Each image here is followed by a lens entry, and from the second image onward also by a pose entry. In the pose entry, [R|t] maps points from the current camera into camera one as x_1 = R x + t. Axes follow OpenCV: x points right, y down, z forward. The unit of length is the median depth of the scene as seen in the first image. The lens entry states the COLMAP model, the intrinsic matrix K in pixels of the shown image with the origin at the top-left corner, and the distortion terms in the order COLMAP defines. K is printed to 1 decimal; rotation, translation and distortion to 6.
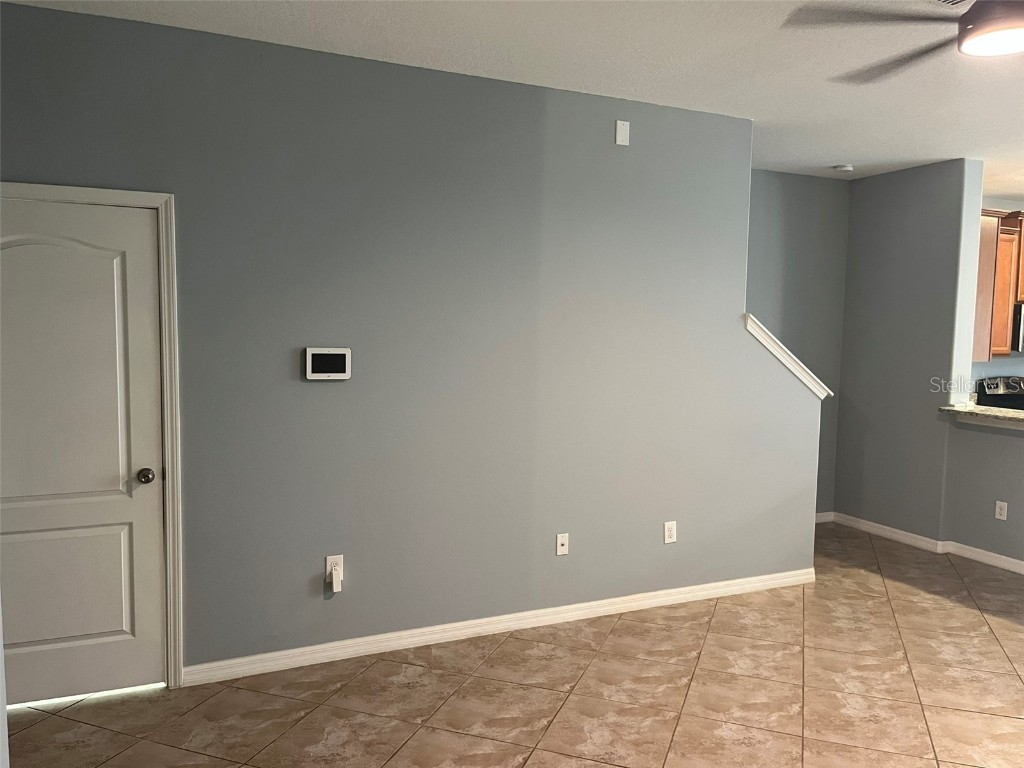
lens RADIAL K [[778.5, 0, 519.4], [0, 778.5, 386.2], [0, 0, 1]] dist [0.049065, -0.065246]
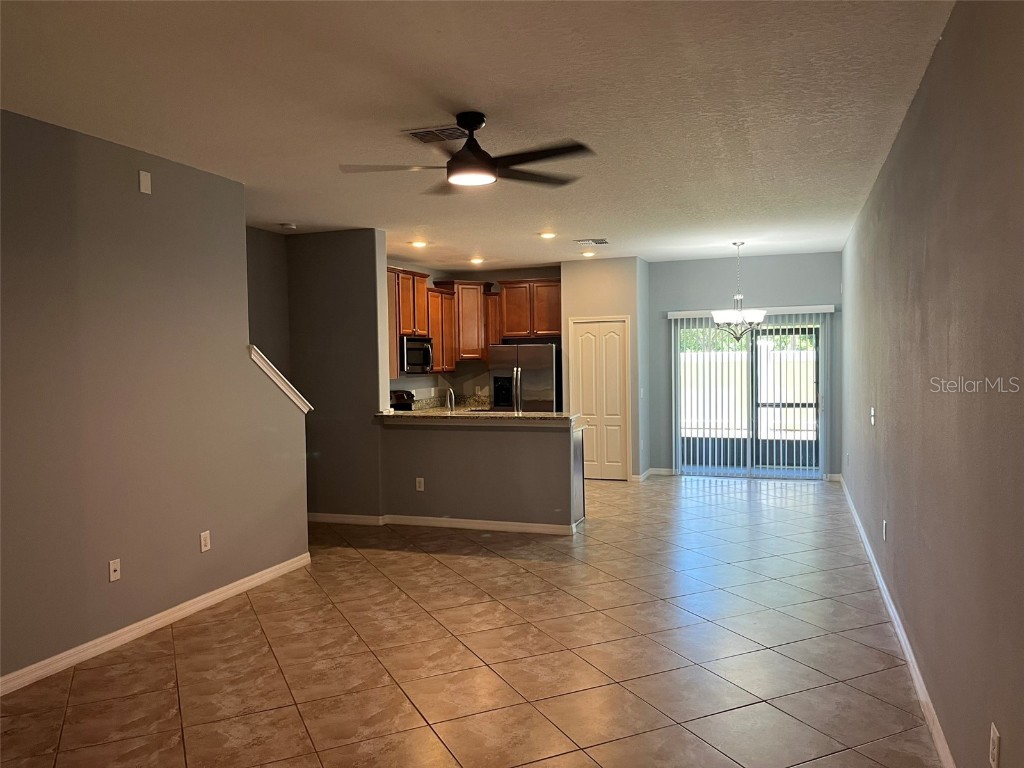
lens RADIAL K [[778.5, 0, 517.0], [0, 778.5, 385.3], [0, 0, 1]] dist [0.049065, -0.065246]
pose [[0.699611, -0.054139, 0.712470, -0.301302], [0.086040, 0.996253, -0.008784, 0.014261], [-0.709325, 0.067446, 0.701648, -0.123401]]
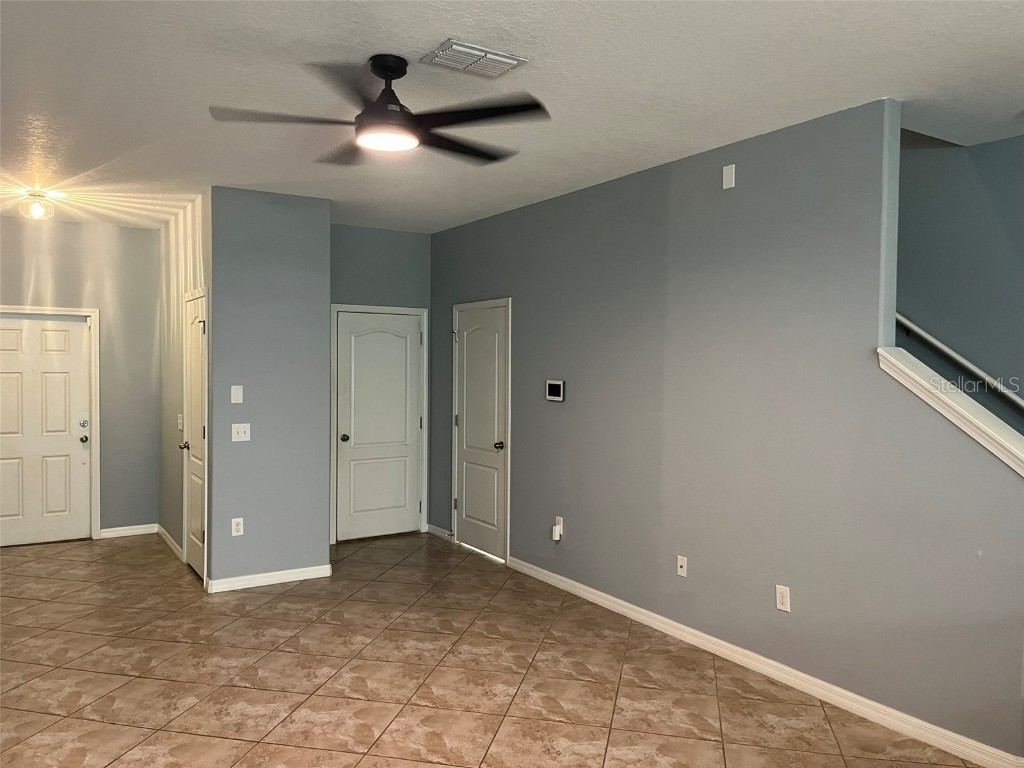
lens RADIAL K [[778.5, 0, 504.7], [0, 778.5, 384.7], [0, 0, 1]] dist [0.049065, -0.065246]
pose [[0.130691, 0.014667, -0.991315, 1.102977], [-0.087157, 0.996189, 0.003249, -0.030687], [0.987585, 0.085976, 0.131471, 0.595621]]
